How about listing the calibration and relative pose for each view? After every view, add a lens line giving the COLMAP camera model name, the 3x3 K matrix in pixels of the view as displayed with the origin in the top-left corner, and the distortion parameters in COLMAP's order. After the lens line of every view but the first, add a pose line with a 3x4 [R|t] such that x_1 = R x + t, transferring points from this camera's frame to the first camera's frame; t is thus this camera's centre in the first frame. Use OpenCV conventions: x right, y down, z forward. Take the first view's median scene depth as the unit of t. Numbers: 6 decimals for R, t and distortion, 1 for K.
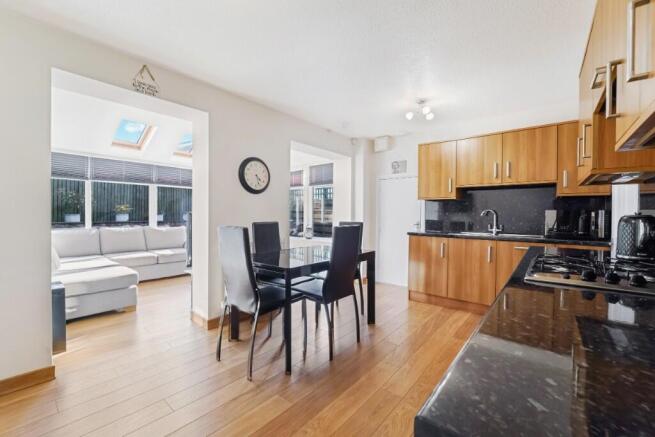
lens RADIAL K [[269.5, 0, 329.3], [0, 269.5, 230.4], [0, 0, 1]] dist [-0.032946, -0.000021]
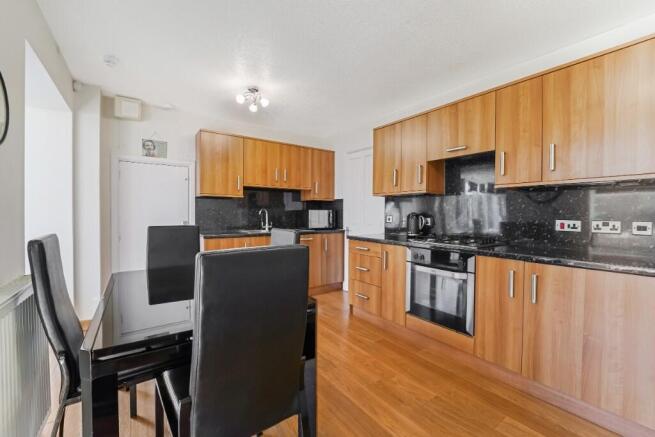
lens RADIAL K [[269.5, 0, 329.3], [0, 269.5, 230.4], [0, 0, 1]] dist [-0.032946, -0.000021]
pose [[0.244223, -0.068509, 0.967296, -0.467104], [0.056791, 0.996800, 0.056260, -0.039041], [-0.968055, 0.041194, 0.247332, 0.515412]]
